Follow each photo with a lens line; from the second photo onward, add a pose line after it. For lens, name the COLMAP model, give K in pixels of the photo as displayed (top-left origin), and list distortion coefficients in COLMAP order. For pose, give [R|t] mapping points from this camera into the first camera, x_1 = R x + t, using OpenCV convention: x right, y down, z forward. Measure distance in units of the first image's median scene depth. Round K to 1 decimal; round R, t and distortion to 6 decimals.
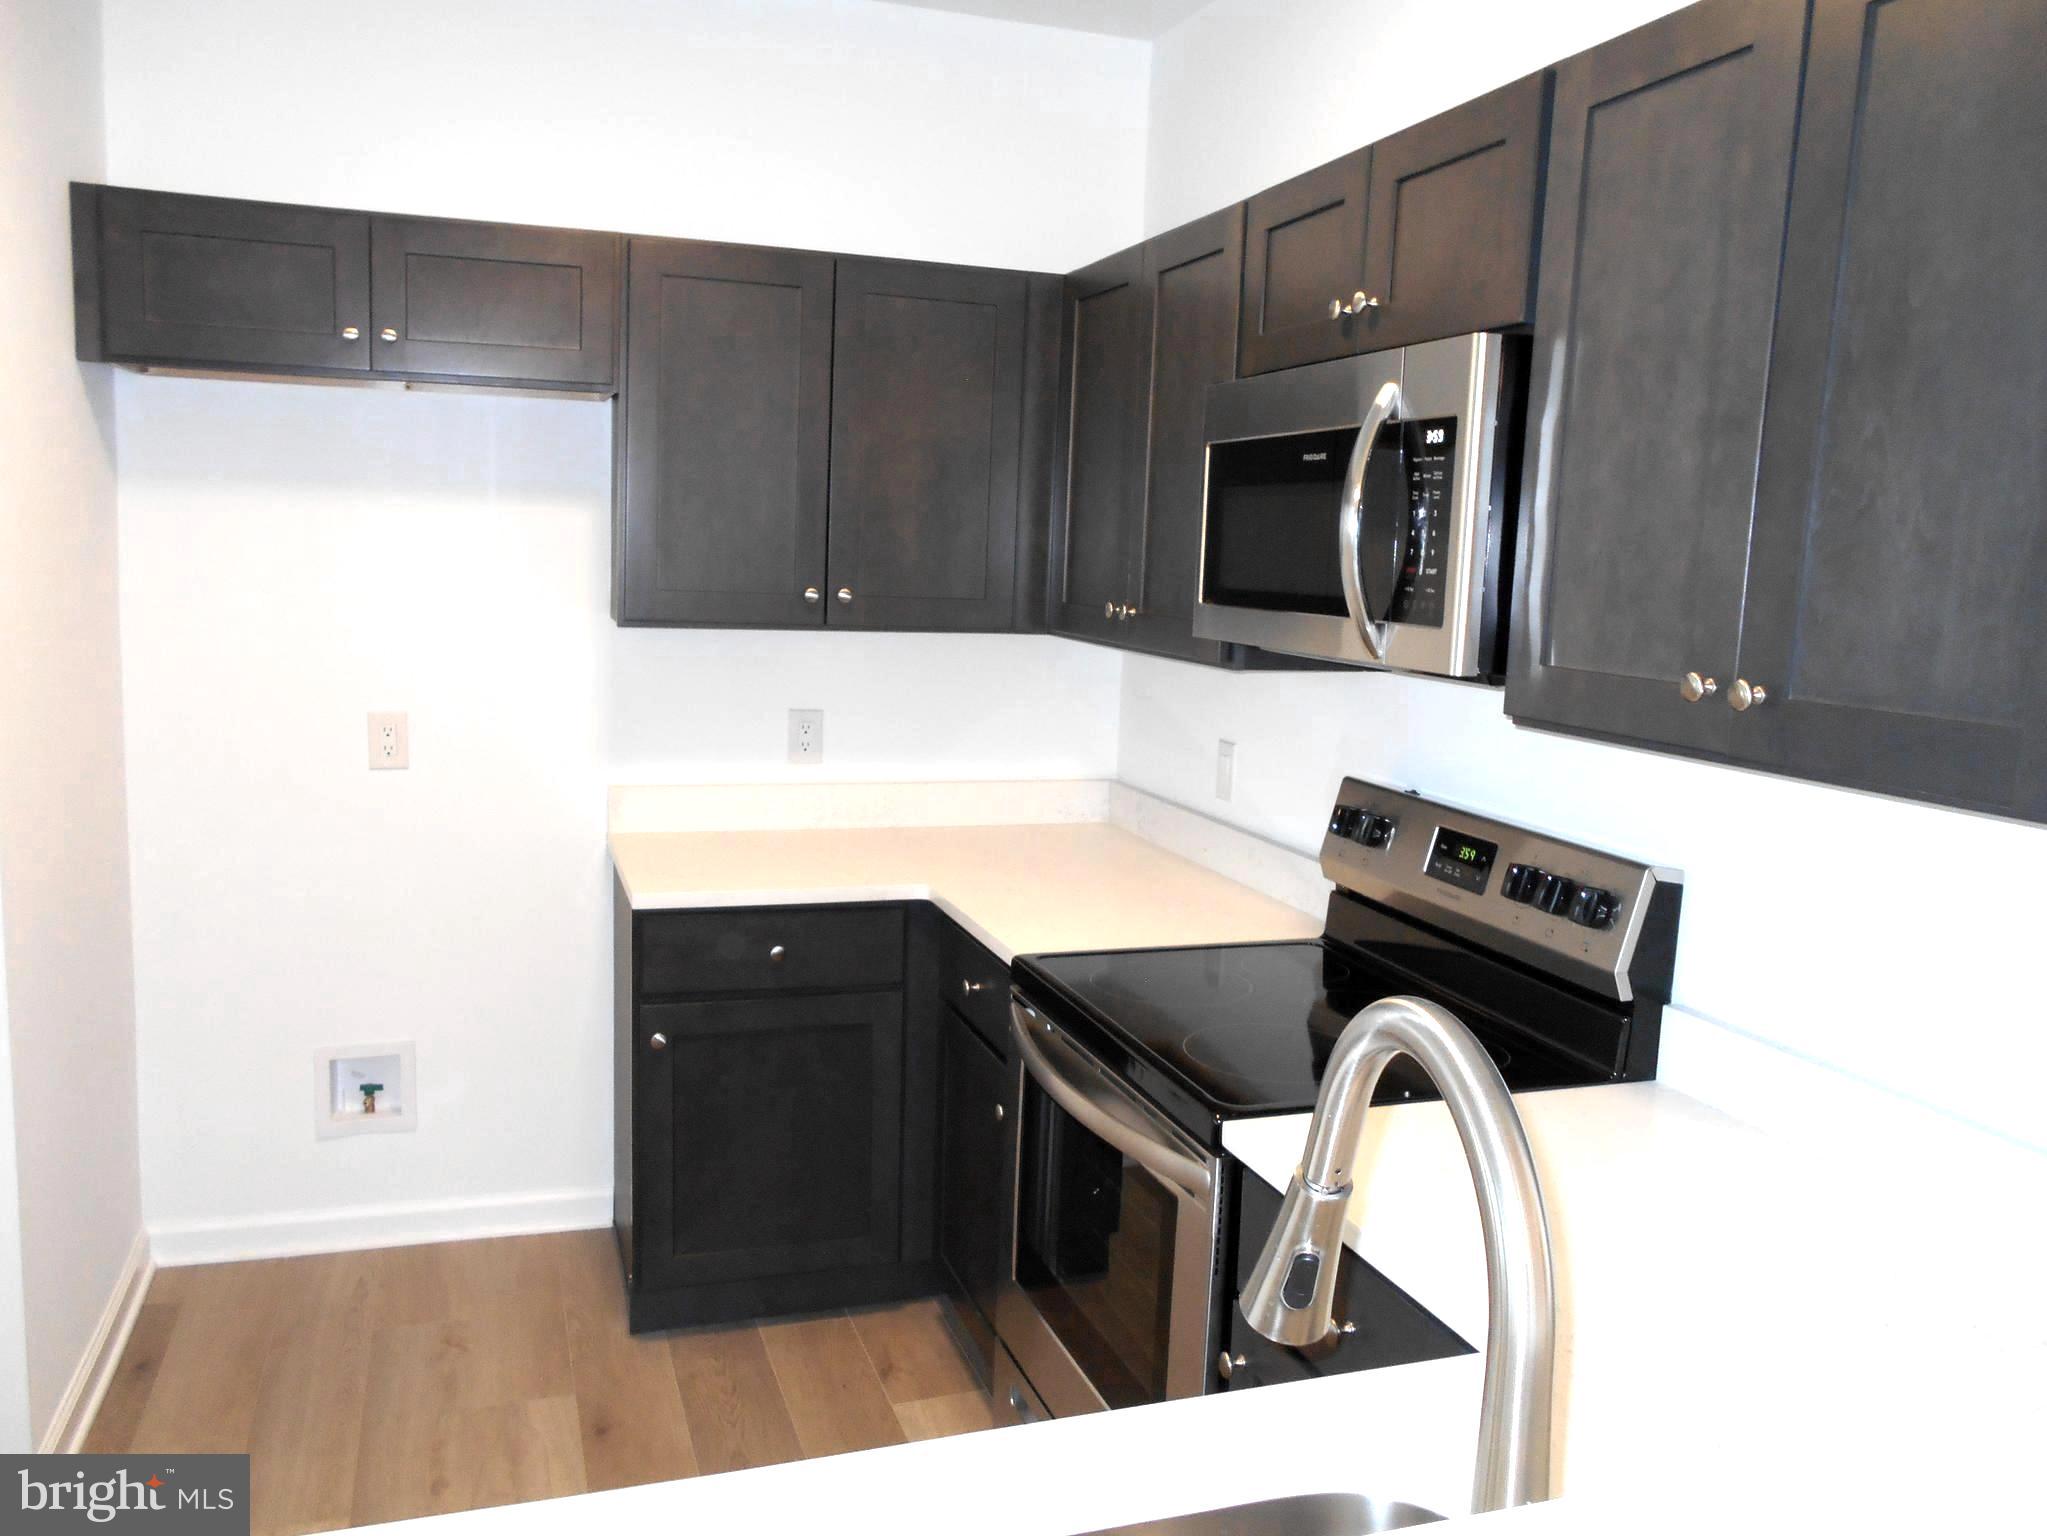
lens RADIAL K [[1589.5, 0, 1023.5], [0, 1589.5, 768.0], [0, 0, 1]] dist [-0.055520, 0.006083]
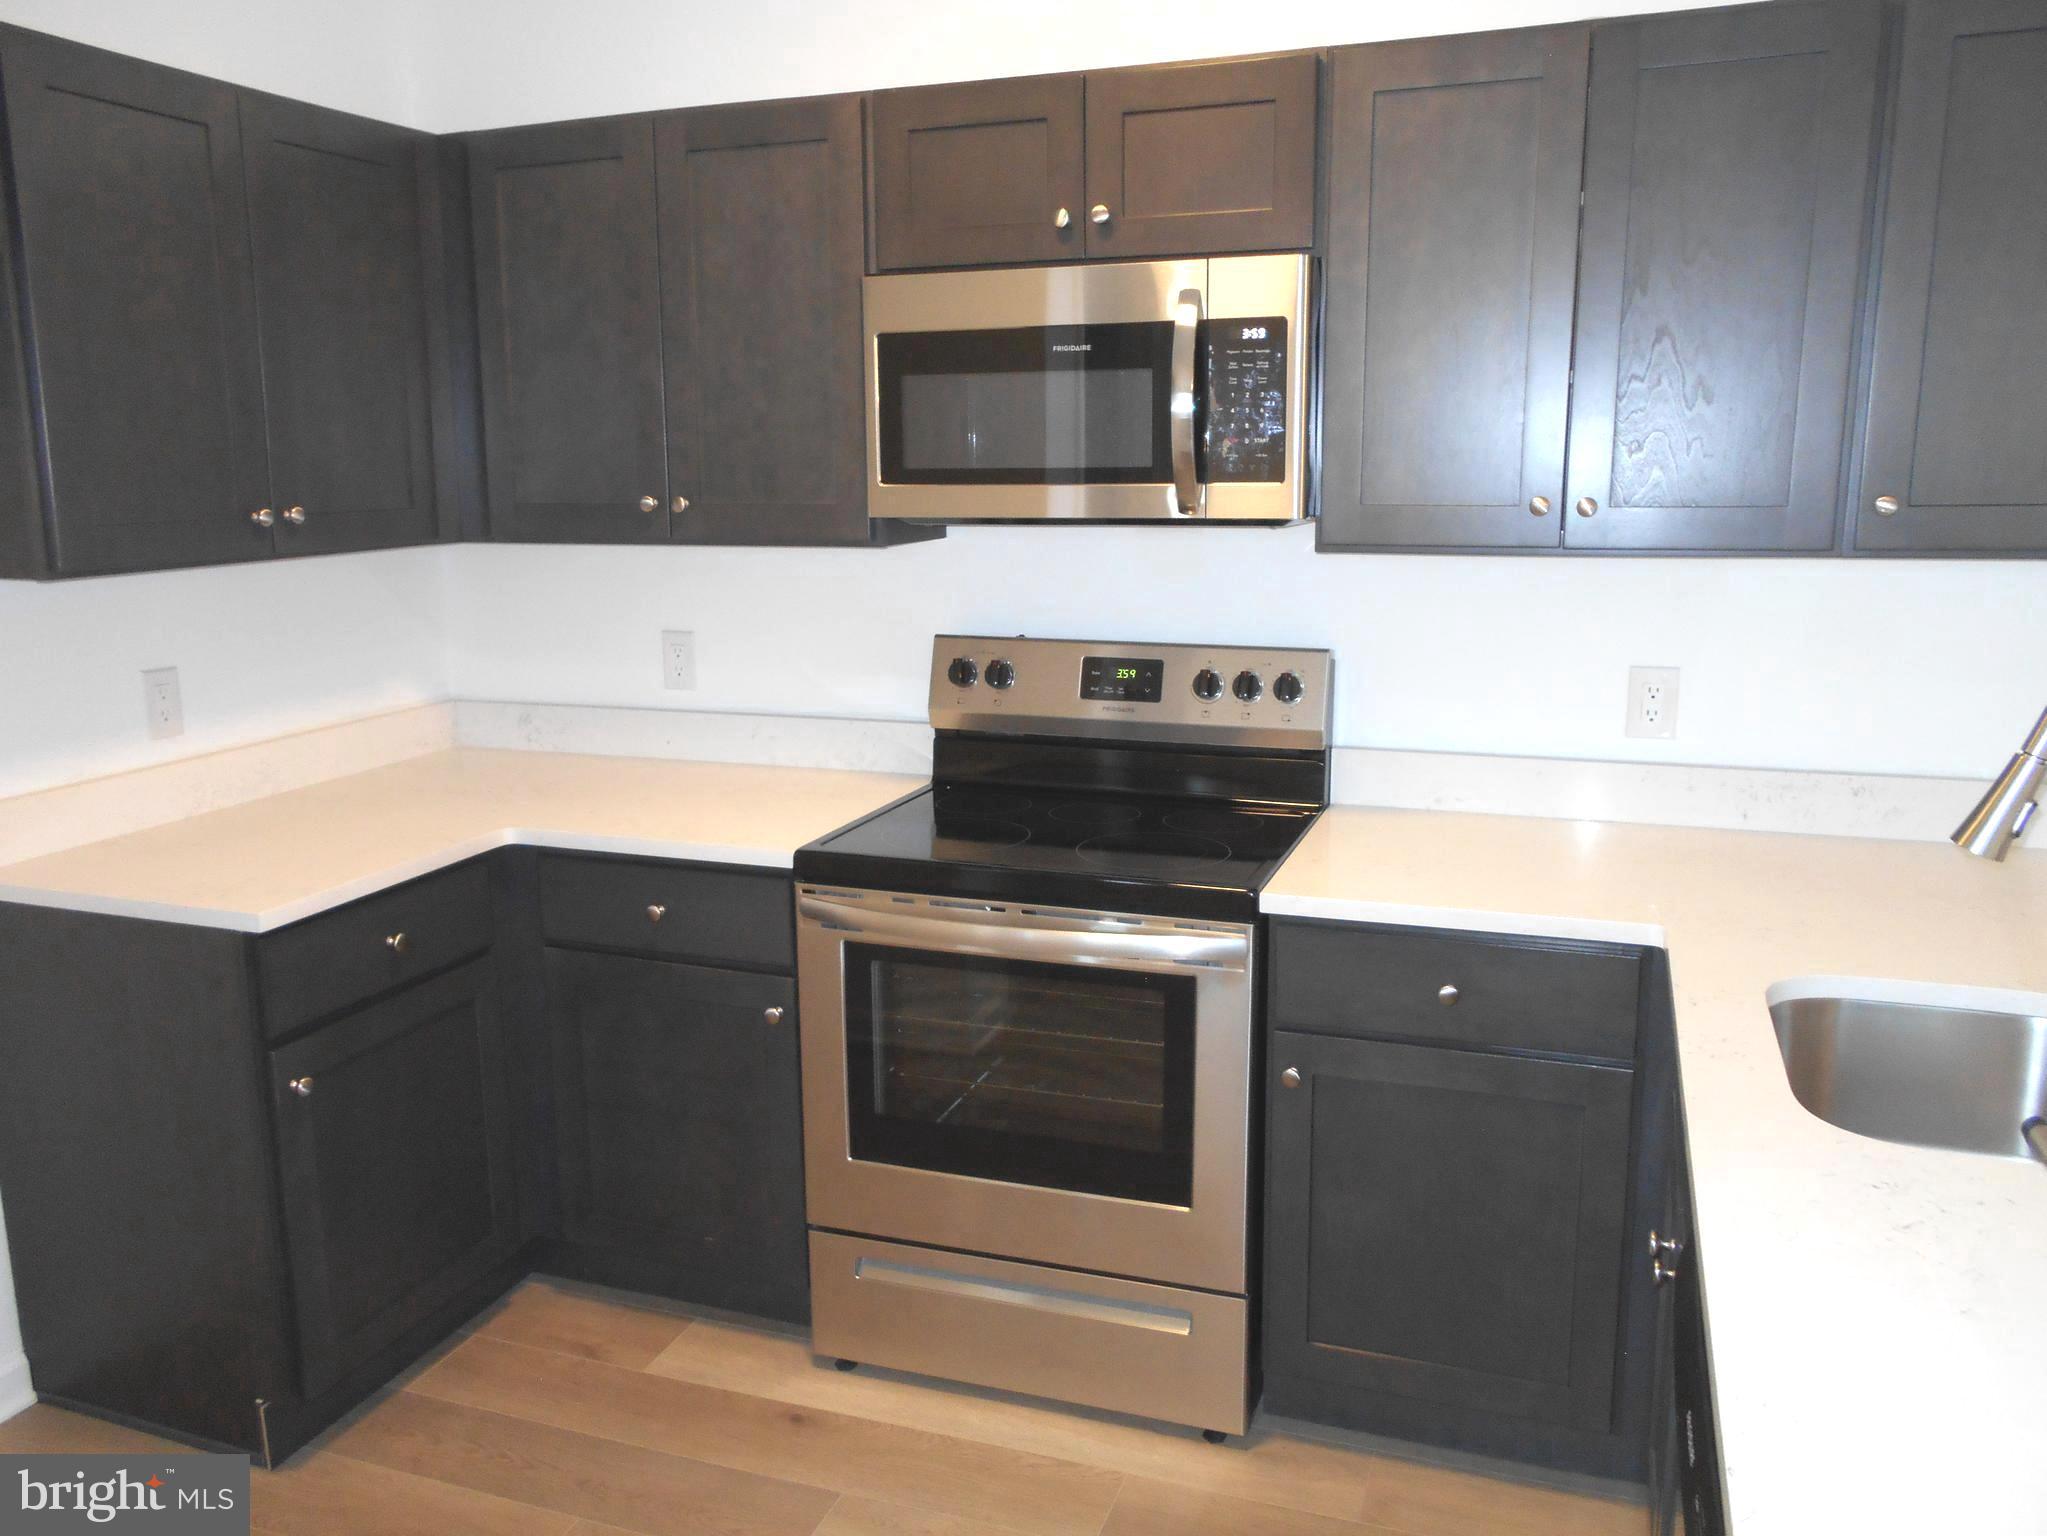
lens RADIAL K [[1589.5, 0, 1023.5], [0, 1589.5, 768.0], [0, 0, 1]] dist [-0.055520, 0.006083]
pose [[0.623313, -0.196241, 0.756948, -0.694955], [0.140226, 0.980358, 0.138690, -0.054545], [-0.769296, 0.019696, 0.638588, 0.264525]]
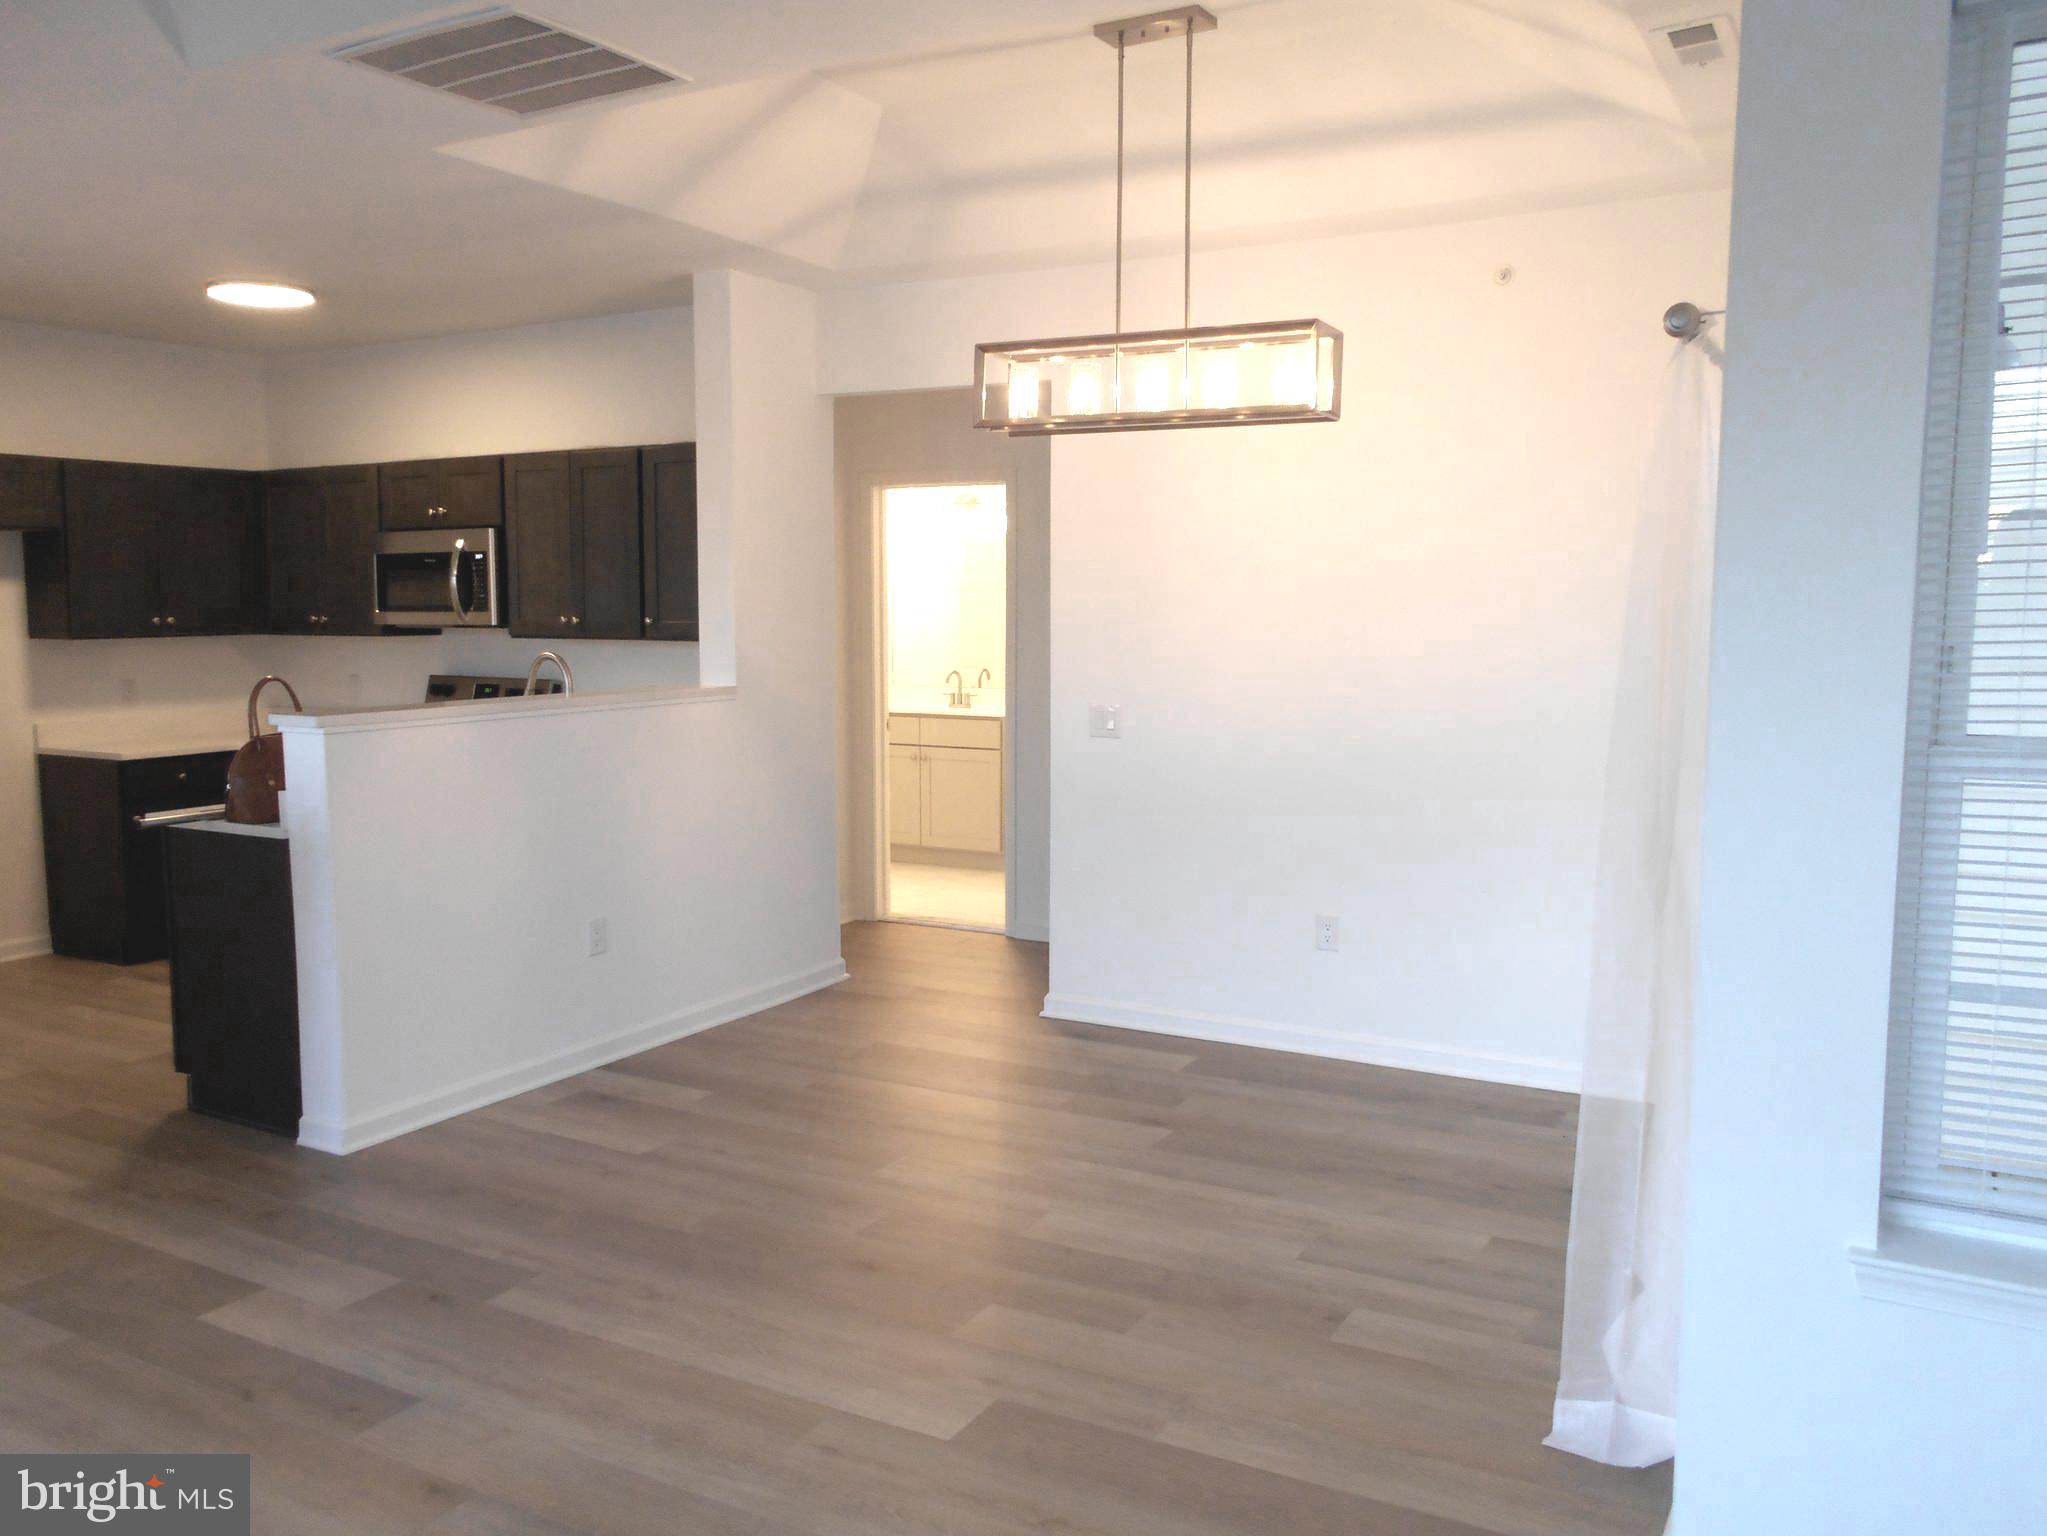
lens RADIAL K [[1589.5, 0, 1023.5], [0, 1589.5, 768.0], [0, 0, 1]] dist [-0.055520, 0.006083]
pose [[0.730905, -0.109057, 0.673710, -0.969118], [0.120323, 0.992279, 0.030087, 0.224503], [-0.671789, 0.059072, 0.738383, -1.806070]]
